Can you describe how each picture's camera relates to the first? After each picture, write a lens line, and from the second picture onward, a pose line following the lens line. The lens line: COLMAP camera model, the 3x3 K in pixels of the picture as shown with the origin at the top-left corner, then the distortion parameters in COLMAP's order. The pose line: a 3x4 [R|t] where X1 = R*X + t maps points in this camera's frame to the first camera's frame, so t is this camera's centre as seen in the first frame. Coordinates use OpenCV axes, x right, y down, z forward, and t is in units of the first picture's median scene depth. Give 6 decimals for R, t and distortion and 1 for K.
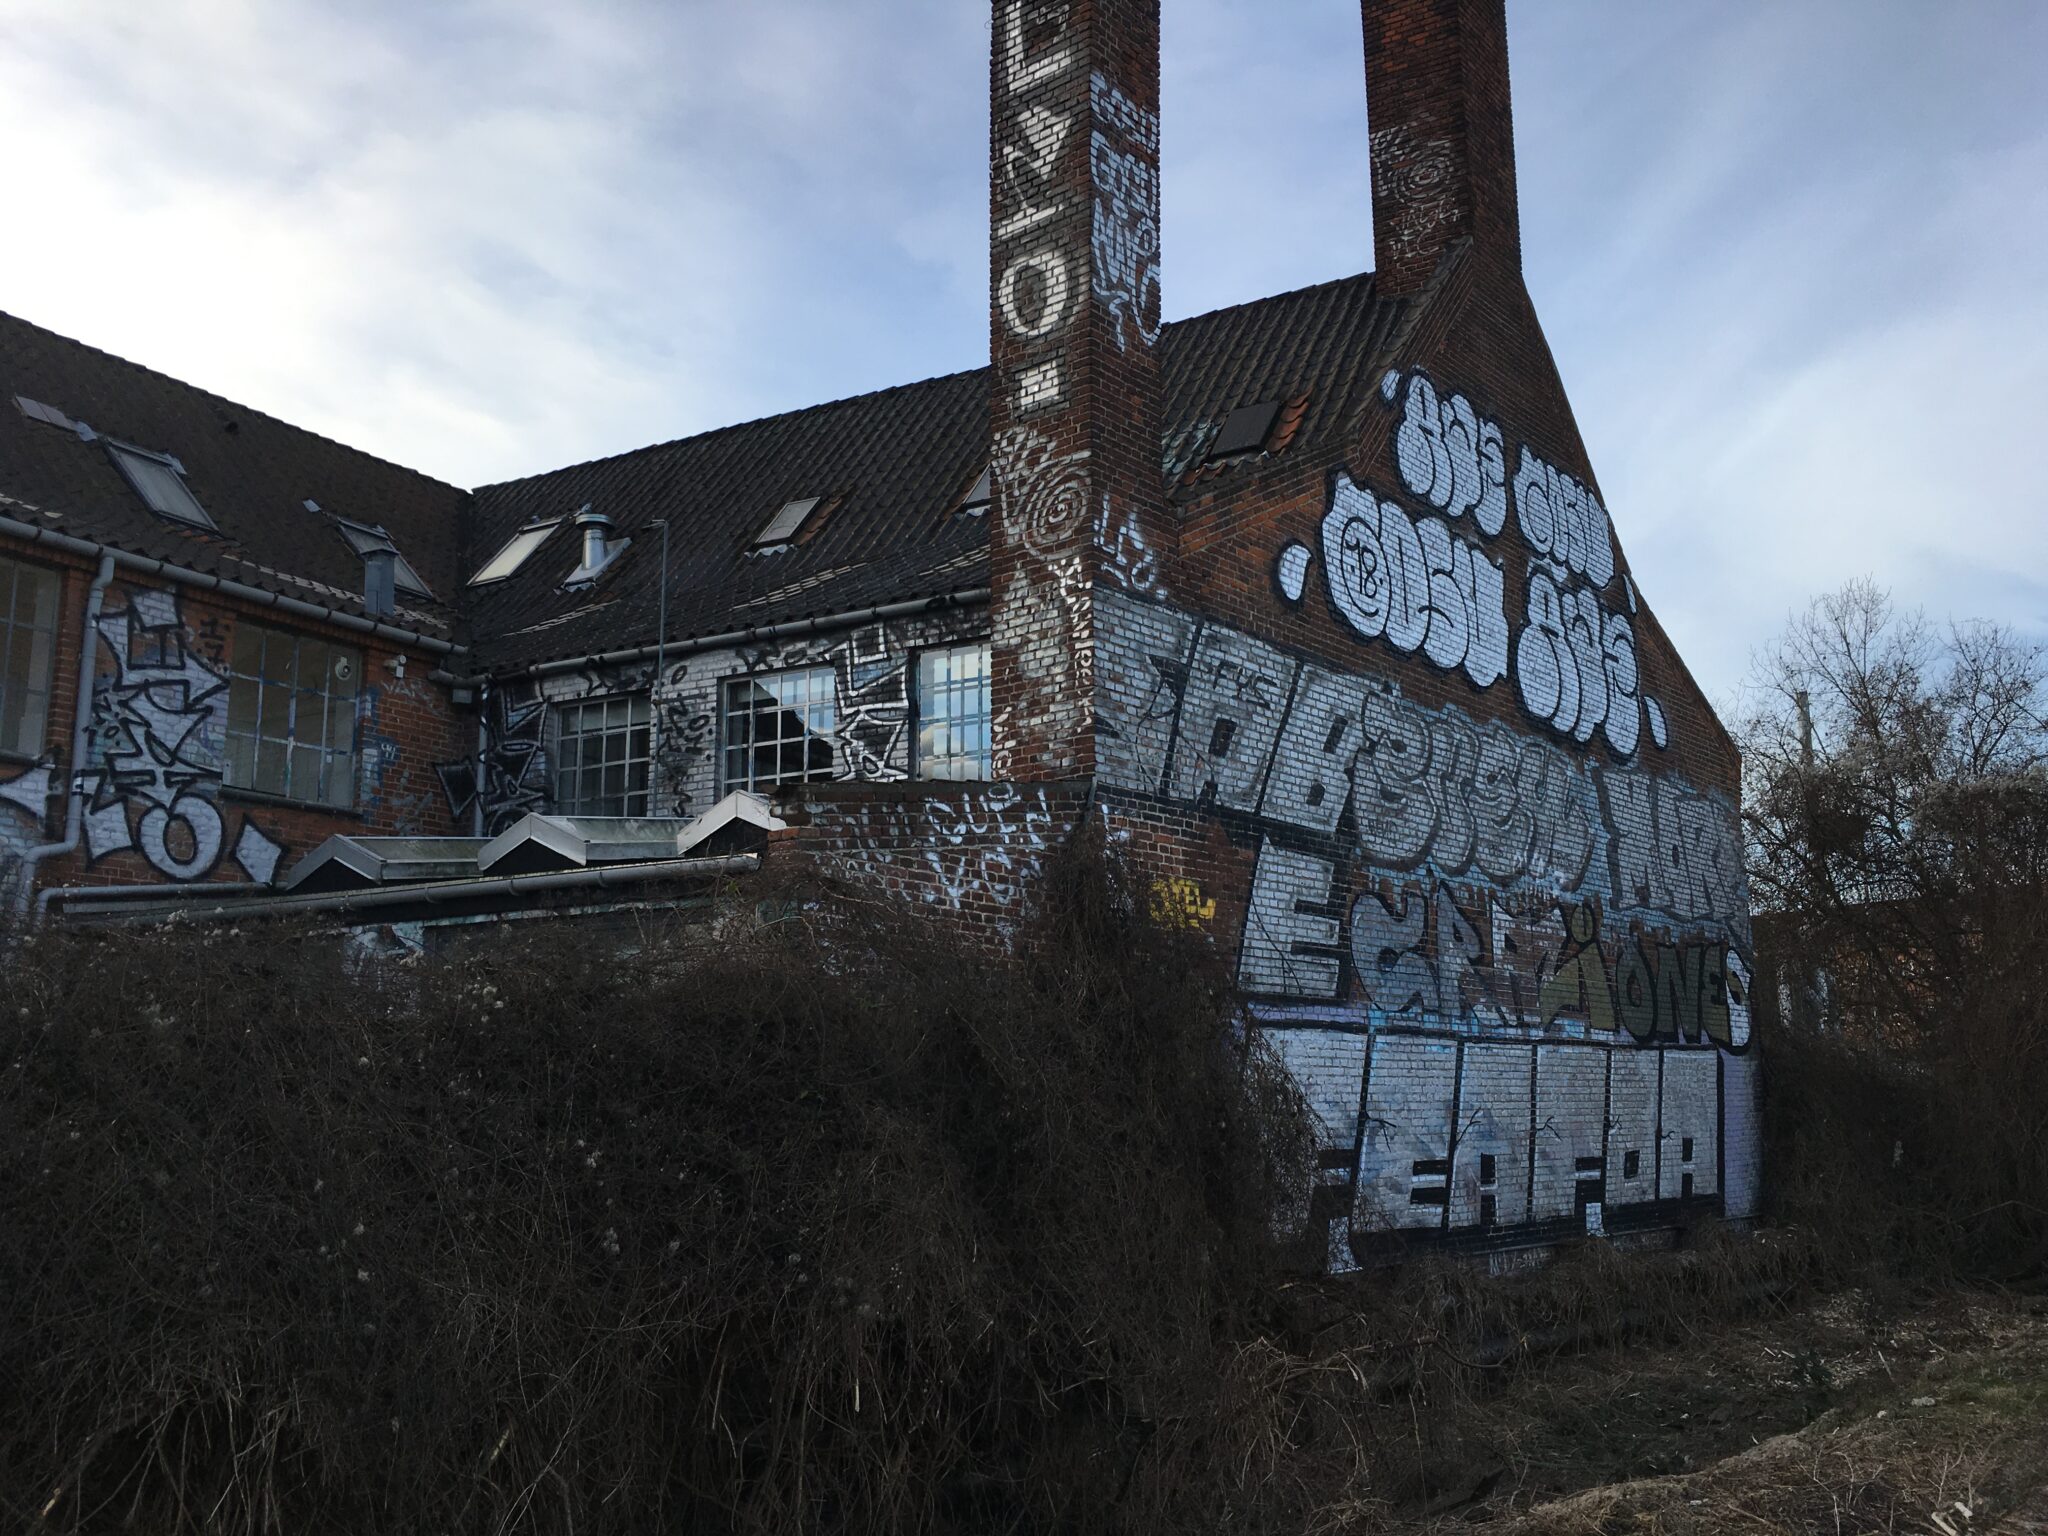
lens RADIAL K [[1747.7, 0, 1026.0], [0, 1747.7, 772.6], [0, 0, 1]] dist [0.051082, 0.010094]
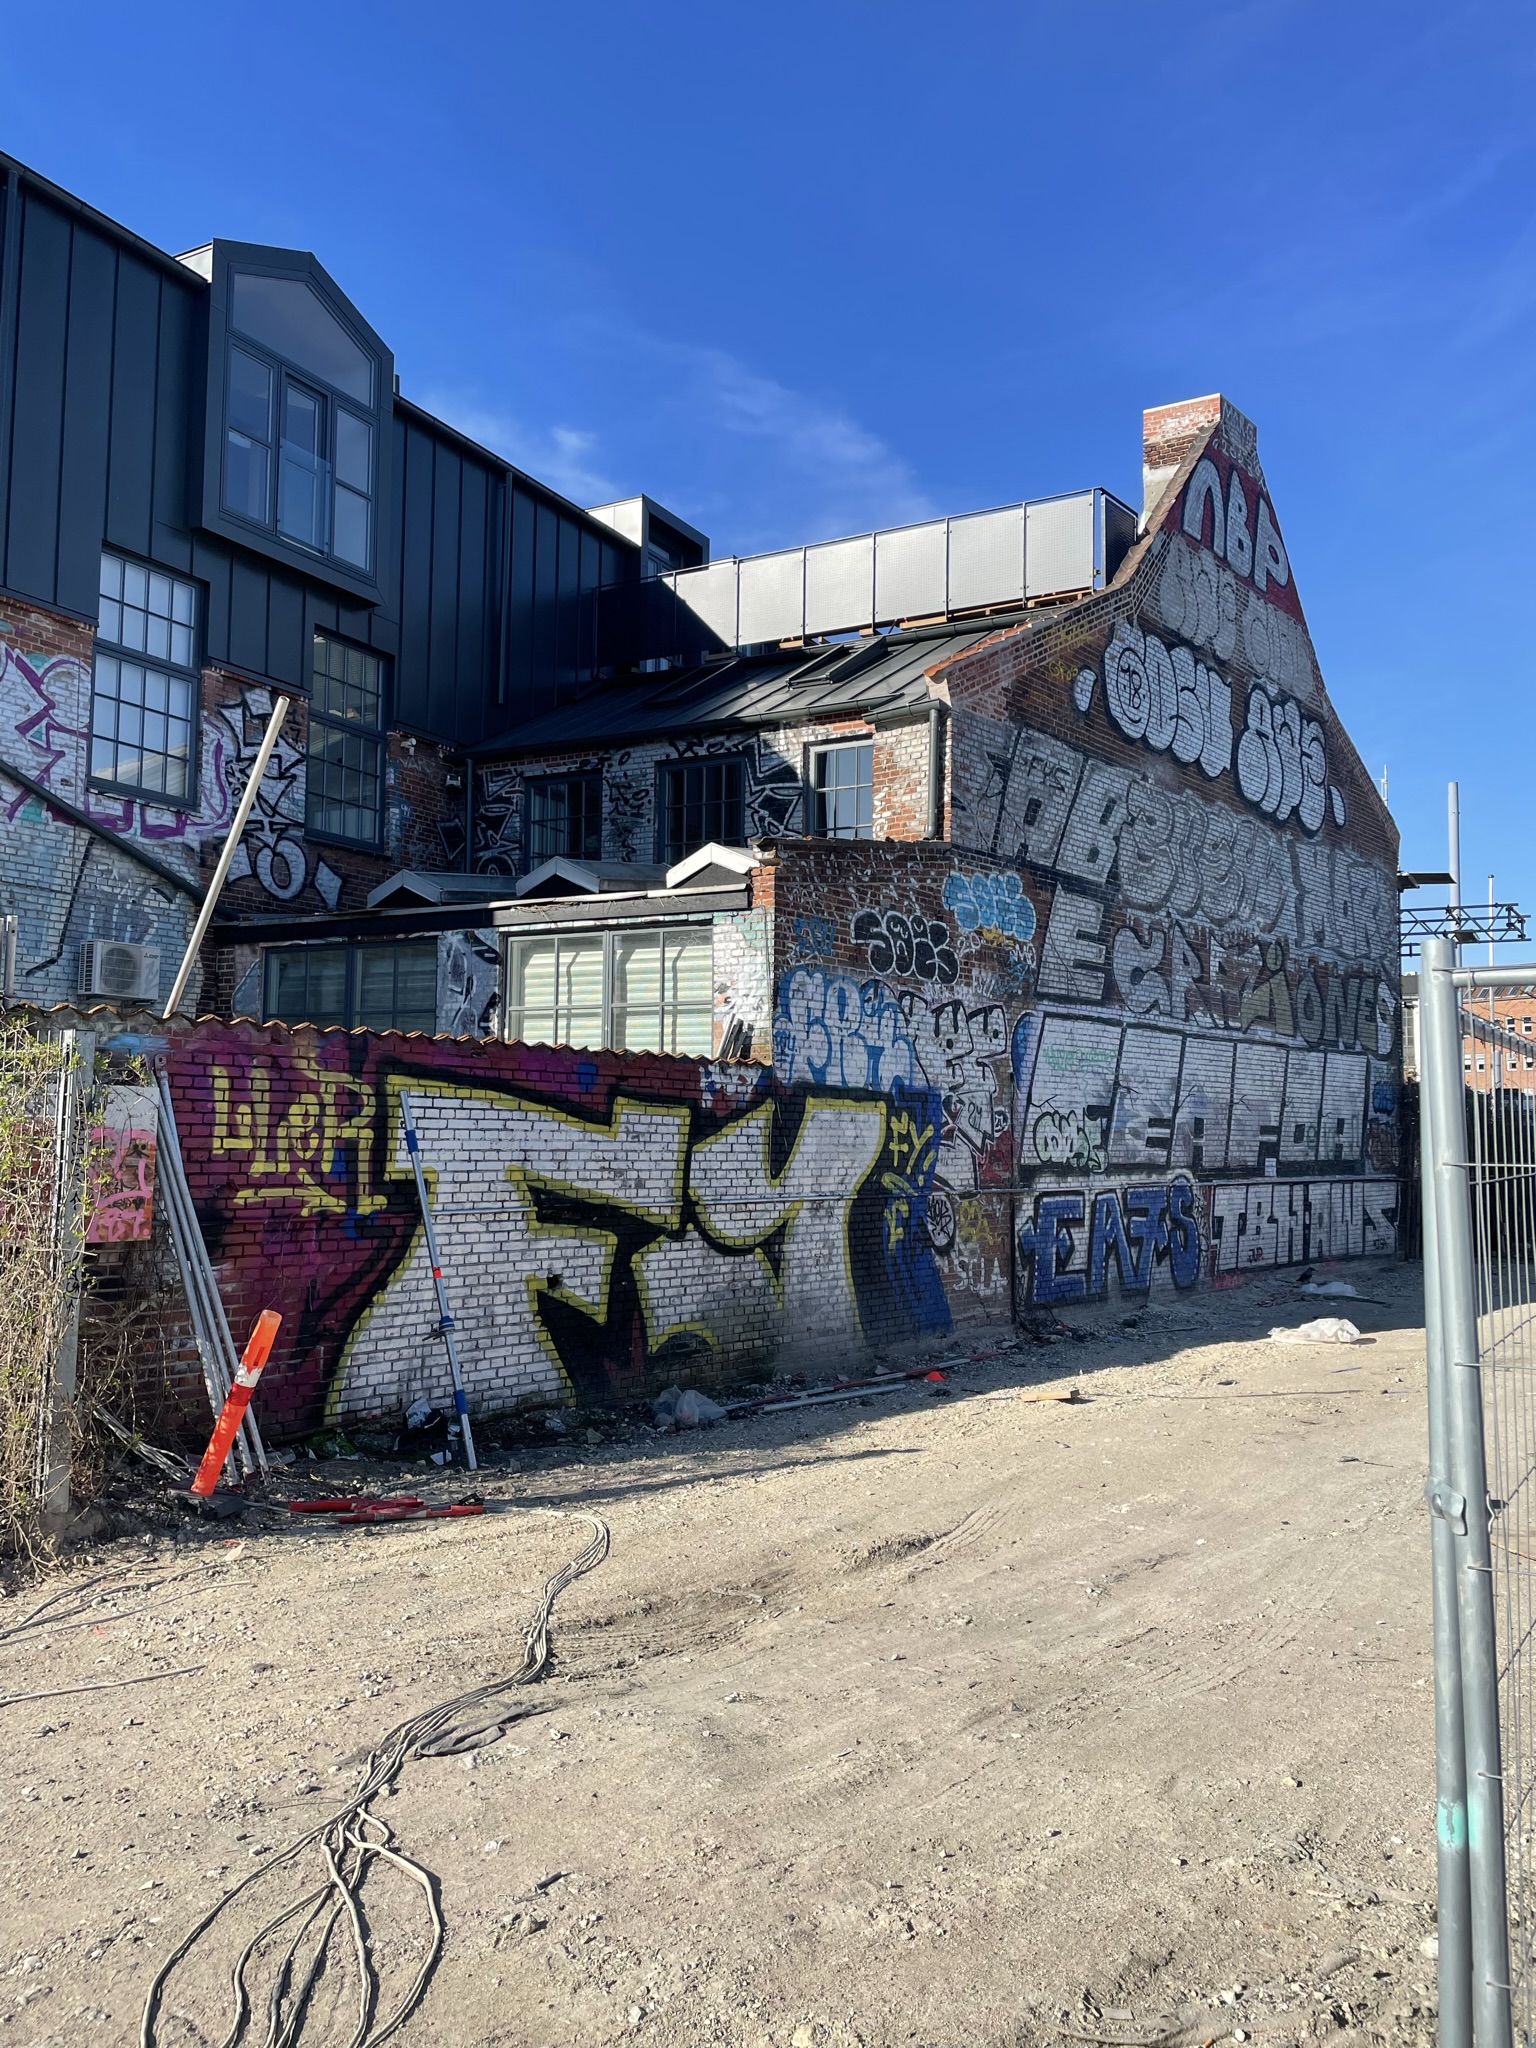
lens RADIAL K [[1536.3, 0, 767.2], [0, 1536.3, 1020.4], [0, 0, 1]] dist [0.083672, -0.006568]
pose [[0.999807, 0.018109, 0.007578, -0.095195], [-0.018854, 0.993322, 0.113828, 0.008045], [-0.005466, -0.113949, 0.993472, -0.217996]]
